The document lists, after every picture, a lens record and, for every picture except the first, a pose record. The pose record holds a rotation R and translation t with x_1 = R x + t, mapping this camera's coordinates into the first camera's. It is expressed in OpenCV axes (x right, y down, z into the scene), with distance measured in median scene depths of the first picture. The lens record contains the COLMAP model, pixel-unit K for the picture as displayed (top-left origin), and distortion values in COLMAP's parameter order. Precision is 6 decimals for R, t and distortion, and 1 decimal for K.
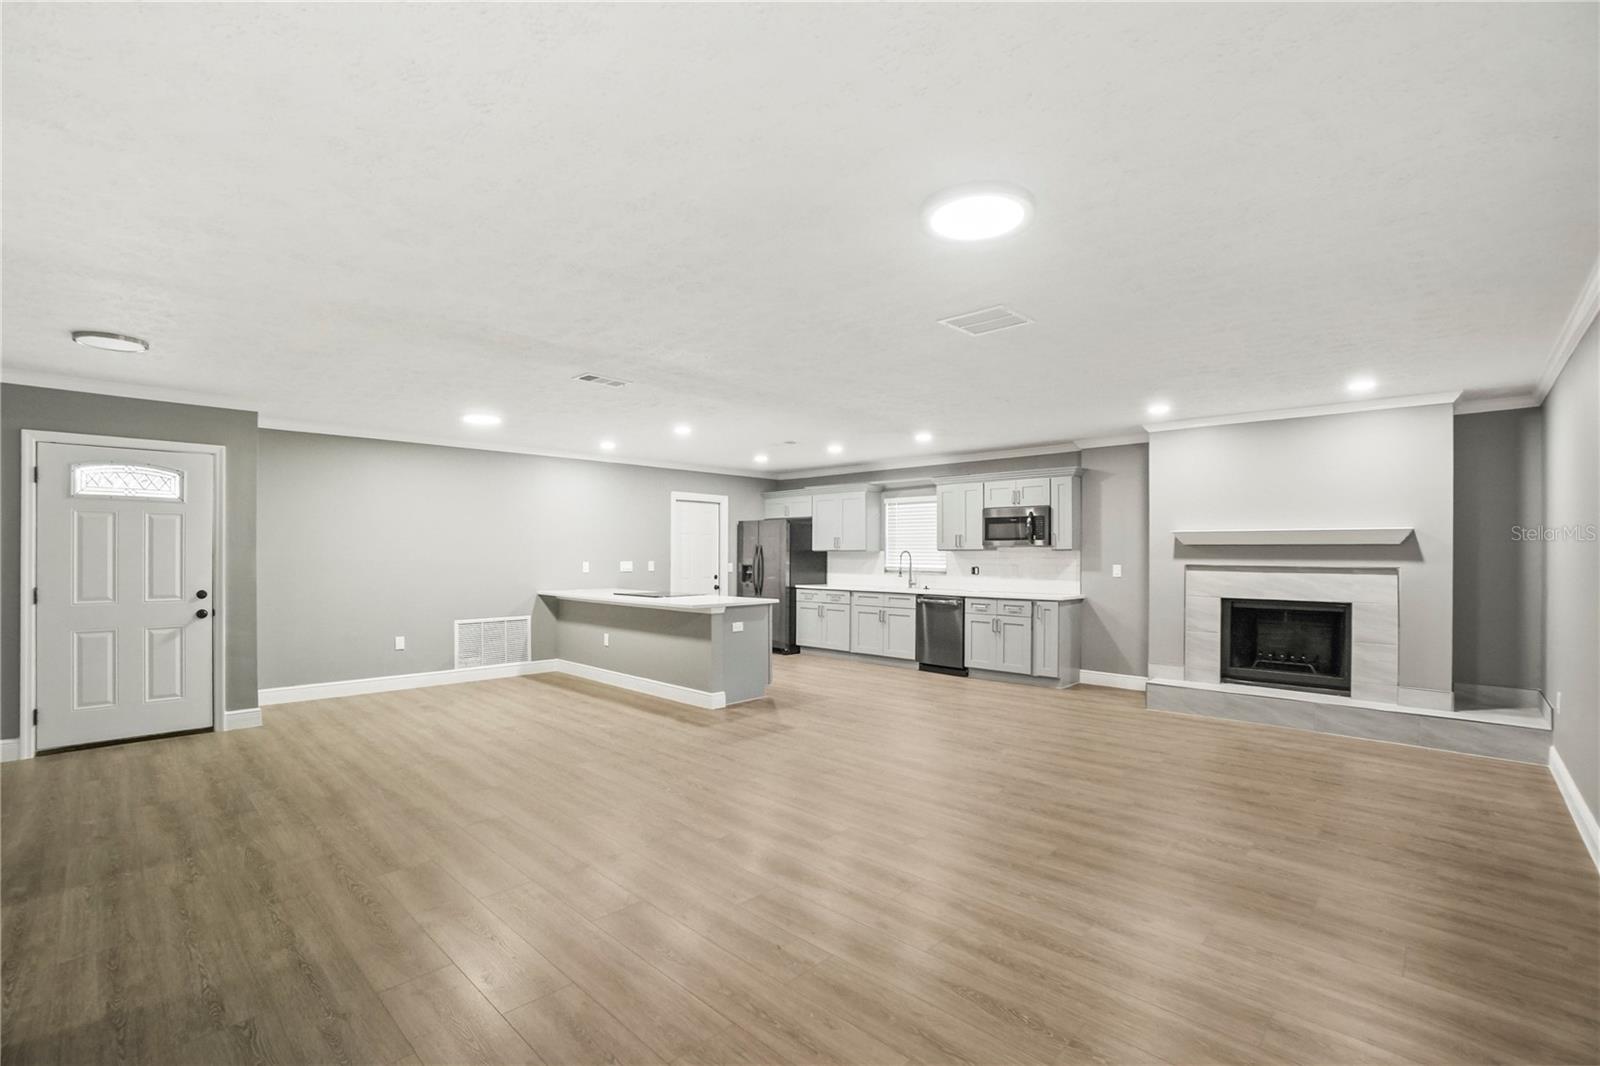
lens RADIAL K [[711.9, 0, 791.1], [0, 711.9, 548.2], [0, 0, 1]] dist [-0.064116, 0.025164]
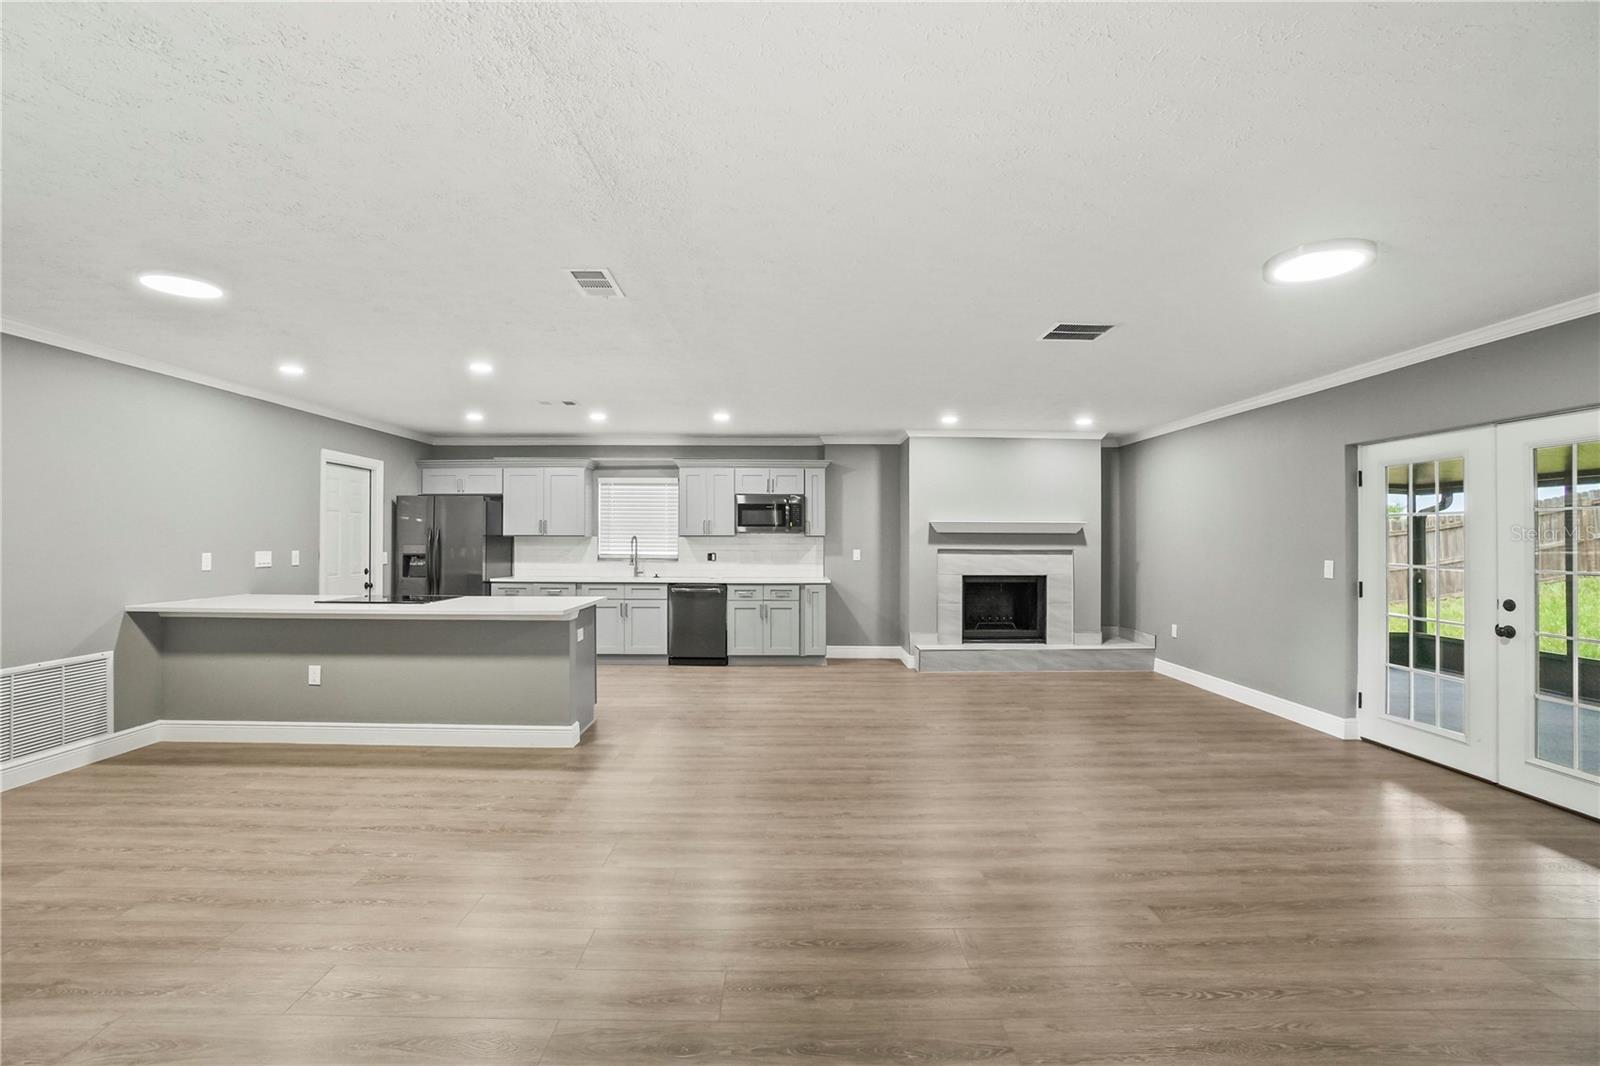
lens RADIAL K [[699.8, 0, 800.0], [0, 699.8, 533.0], [0, 0, 1]] dist [-0.065629, 0.023176]
pose [[0.708923, 0.006458, 0.705257, -0.355320], [-0.006247, 0.999976, -0.002877, 0.000612], [-0.705259, -0.002366, 0.708946, 0.241119]]
